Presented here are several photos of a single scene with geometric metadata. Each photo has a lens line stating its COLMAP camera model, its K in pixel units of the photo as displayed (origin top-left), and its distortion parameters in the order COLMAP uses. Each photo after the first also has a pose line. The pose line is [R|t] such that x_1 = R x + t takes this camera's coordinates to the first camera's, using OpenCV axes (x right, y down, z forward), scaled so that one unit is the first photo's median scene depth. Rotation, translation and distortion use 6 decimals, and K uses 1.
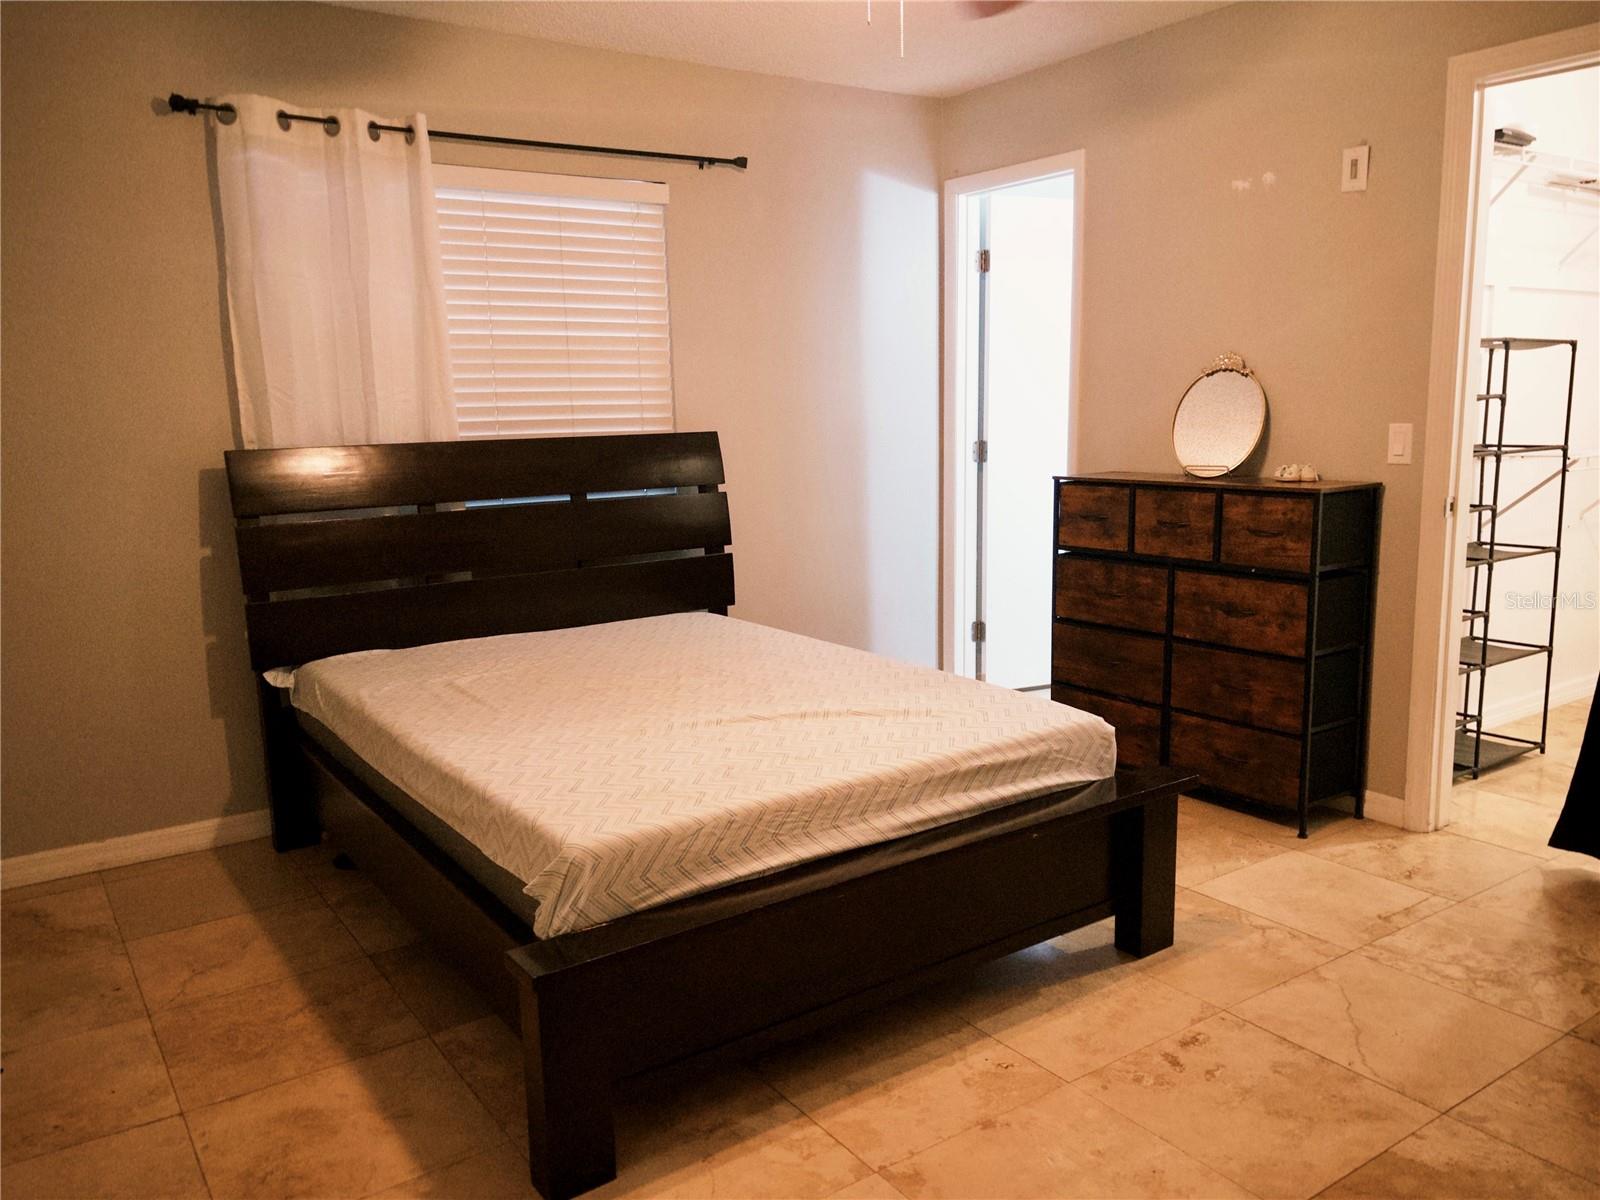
lens RADIAL K [[1220.6, 0, 801.6], [0, 1220.6, 600.8], [0, 0, 1]] dist [0.002173, -0.003239]
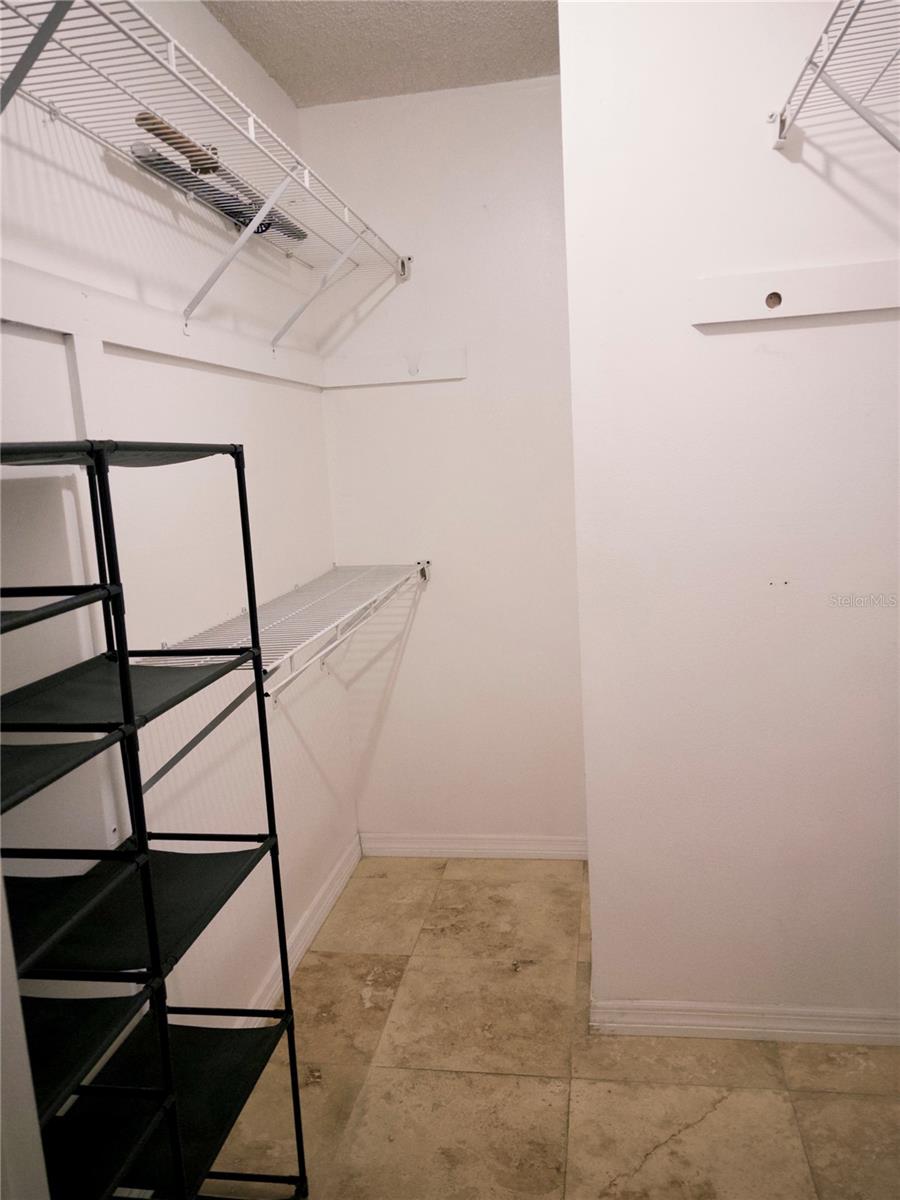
lens RADIAL K [[915.4, 0, 450.8], [0, 915.4, 599.9], [0, 0, 1]] dist [0.002173, -0.003239]
pose [[0.688233, -0.134803, 0.712856, 0.398784], [0.164457, 0.985996, 0.027679, -0.140388], [-0.706604, 0.098185, 0.700764, 0.650683]]
